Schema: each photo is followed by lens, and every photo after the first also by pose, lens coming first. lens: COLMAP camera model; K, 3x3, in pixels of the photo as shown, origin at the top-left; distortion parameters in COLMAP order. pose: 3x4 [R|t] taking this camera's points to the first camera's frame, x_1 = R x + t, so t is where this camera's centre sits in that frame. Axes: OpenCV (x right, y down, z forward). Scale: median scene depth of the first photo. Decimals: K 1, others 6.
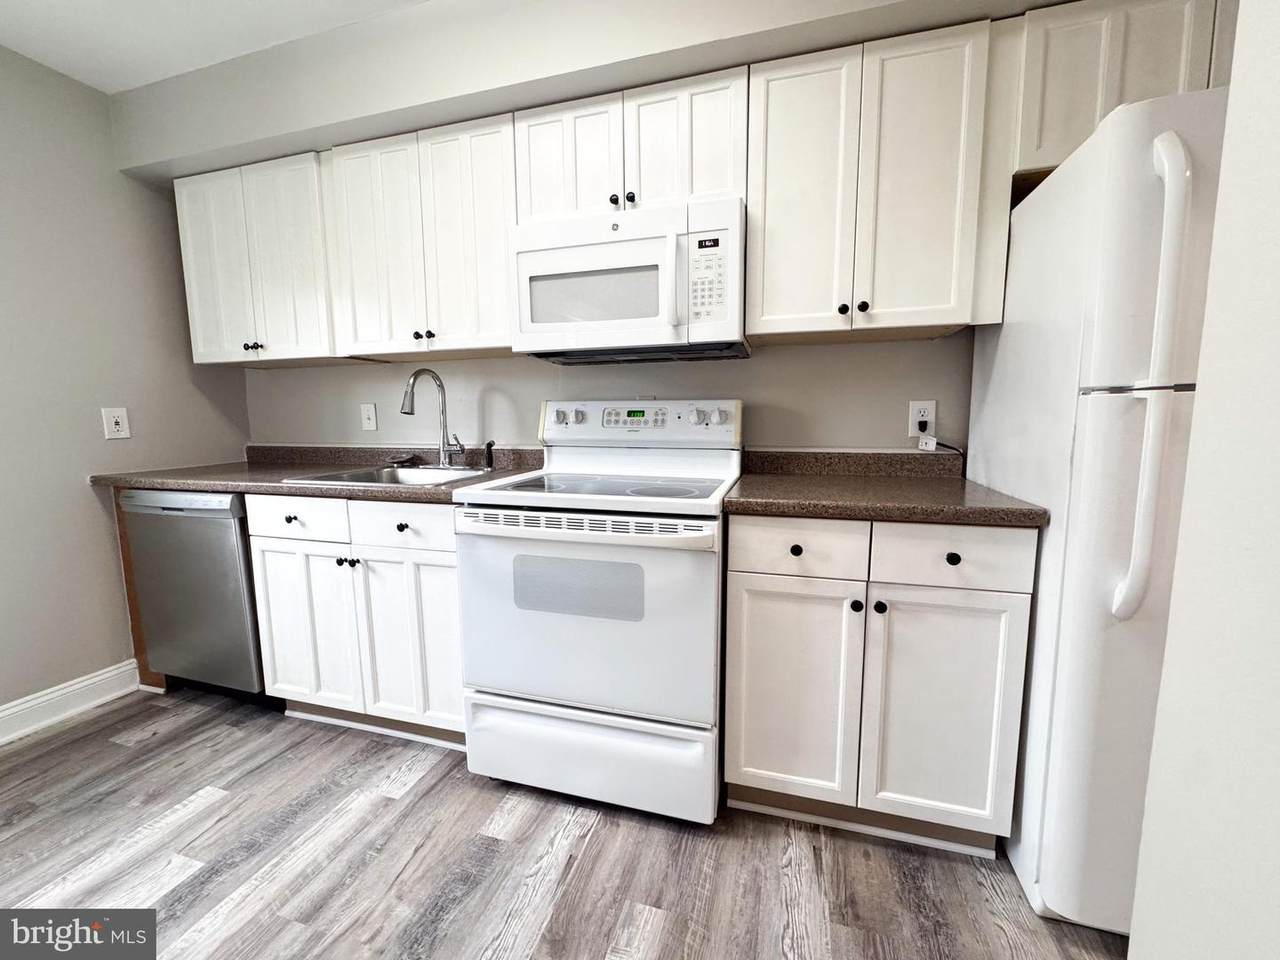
lens RADIAL K [[509.5, 0, 640.1], [0, 509.5, 477.7], [0, 0, 1]] dist [-0.003733, 0.000236]
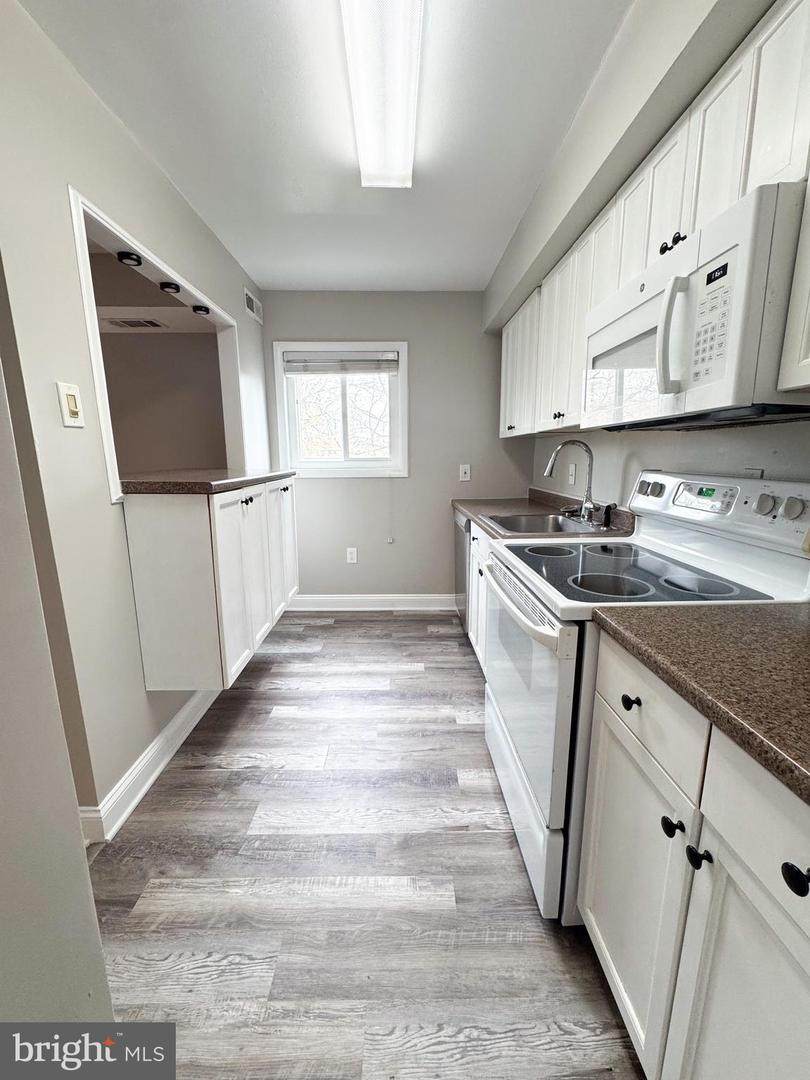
lens RADIAL K [[429.9, 0, 405.0], [0, 429.9, 540.0], [0, 0, 1]] dist [-0.003733, 0.000236]
pose [[0.299375, 0.189219, -0.935185, 0.618640], [-0.108257, 0.980545, 0.163742, -0.133754], [0.947974, 0.052220, 0.314035, 0.388413]]
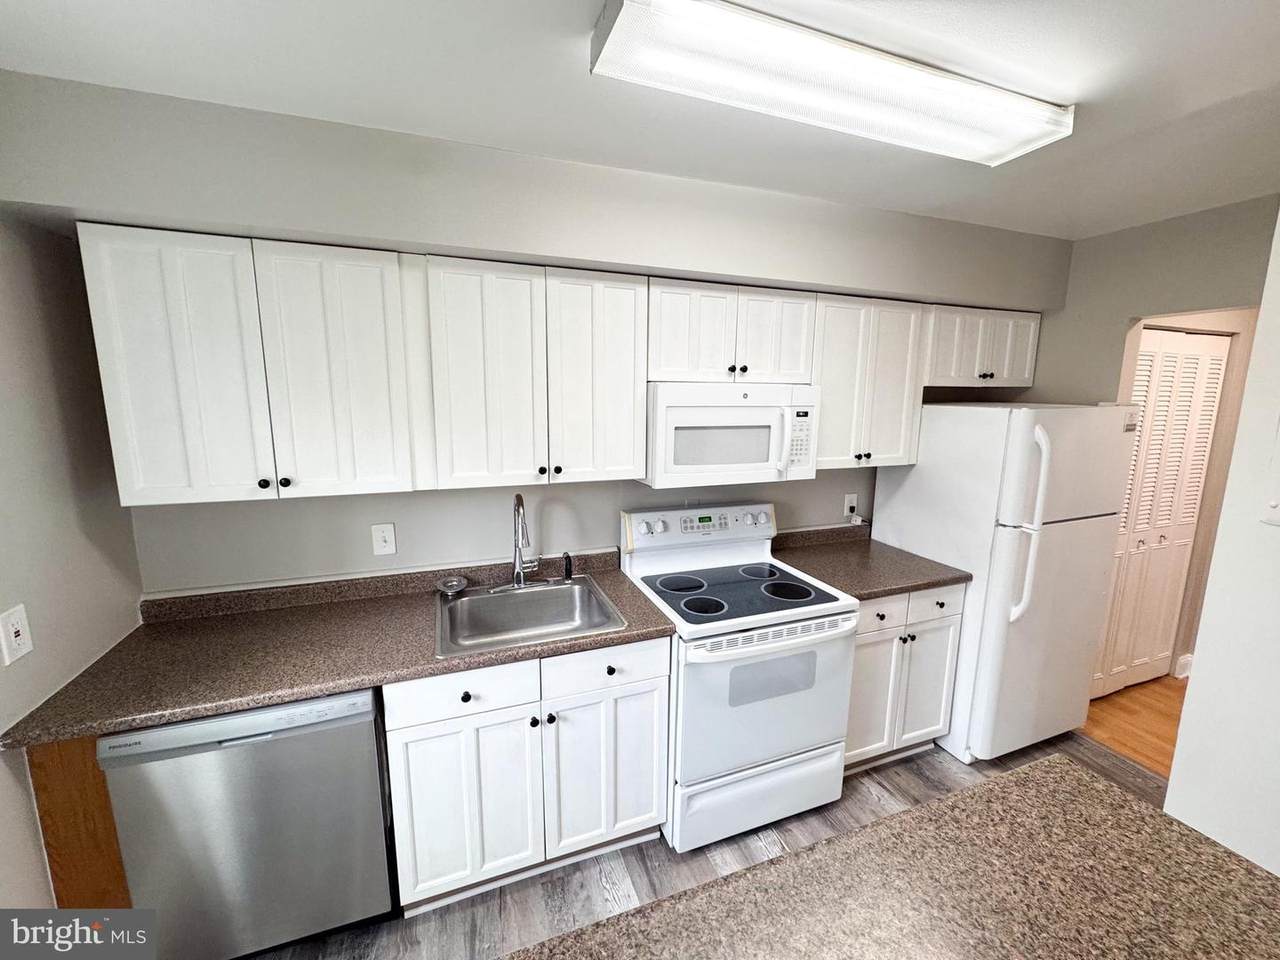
lens RADIAL K [[509.5, 0, 640.1], [0, 509.5, 477.7], [0, 0, 1]] dist [-0.003733, 0.000236]
pose [[0.795896, -0.083399, 0.599662, -1.059705], [0.057391, 0.996400, 0.062403, -0.380939], [-0.602707, -0.015251, 0.797816, 0.121550]]
